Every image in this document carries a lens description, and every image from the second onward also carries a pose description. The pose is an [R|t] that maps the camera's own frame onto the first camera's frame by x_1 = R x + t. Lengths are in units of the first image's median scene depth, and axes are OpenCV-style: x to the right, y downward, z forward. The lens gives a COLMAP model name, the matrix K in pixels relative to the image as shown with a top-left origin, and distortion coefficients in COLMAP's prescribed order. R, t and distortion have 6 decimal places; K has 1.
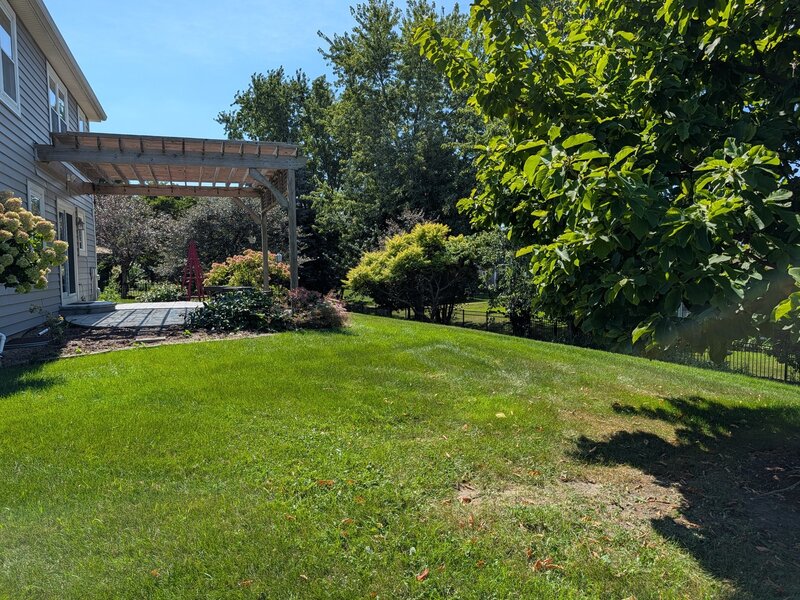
lens RADIAL K [[580.3, 0, 402.0], [0, 580.3, 290.2], [0, 0, 1]] dist [0.004630, 0.000754]
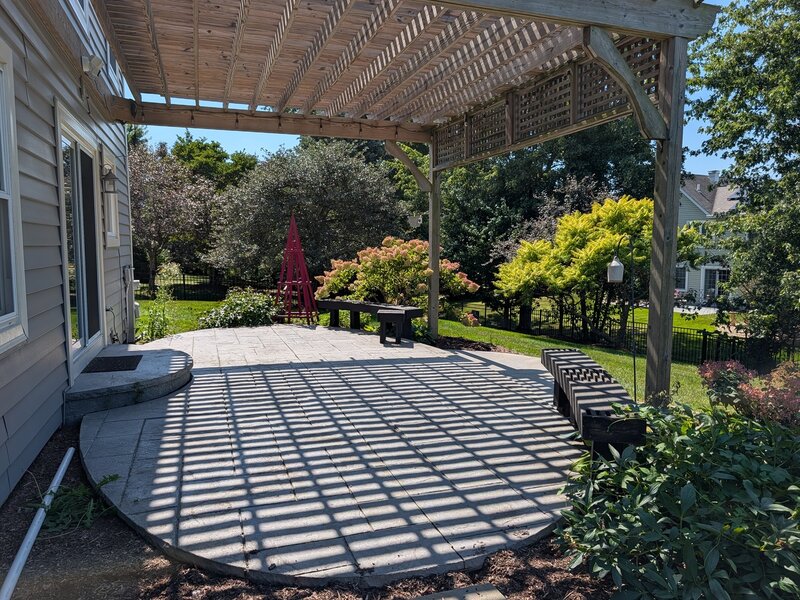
lens RADIAL K [[574.7, 0, 400.0], [0, 574.7, 300.0], [0, 0, 1]] dist [-0.000520, 0.001904]
pose [[0.999673, 0.023788, -0.009336, -0.330535], [-0.023221, 0.998120, 0.056712, -0.052655], [0.010667, -0.056477, 0.998347, 0.565531]]
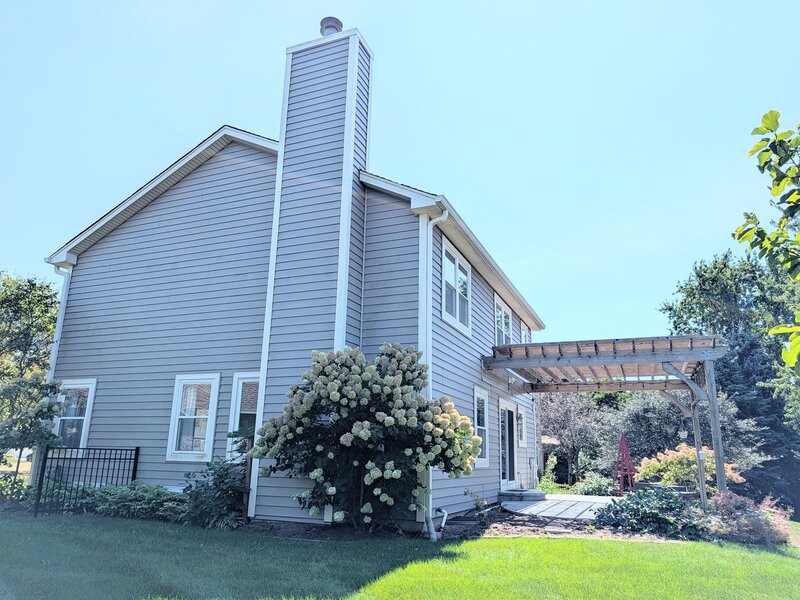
lens RADIAL K [[574.7, 0, 400.0], [0, 574.7, 300.0], [0, 0, 1]] dist [-0.000520, 0.001904]
pose [[0.732020, -0.141600, -0.666405, 0.076716], [-0.068986, 0.957728, -0.279280, -0.004287], [0.677781, 0.250411, 0.691308, -0.020822]]
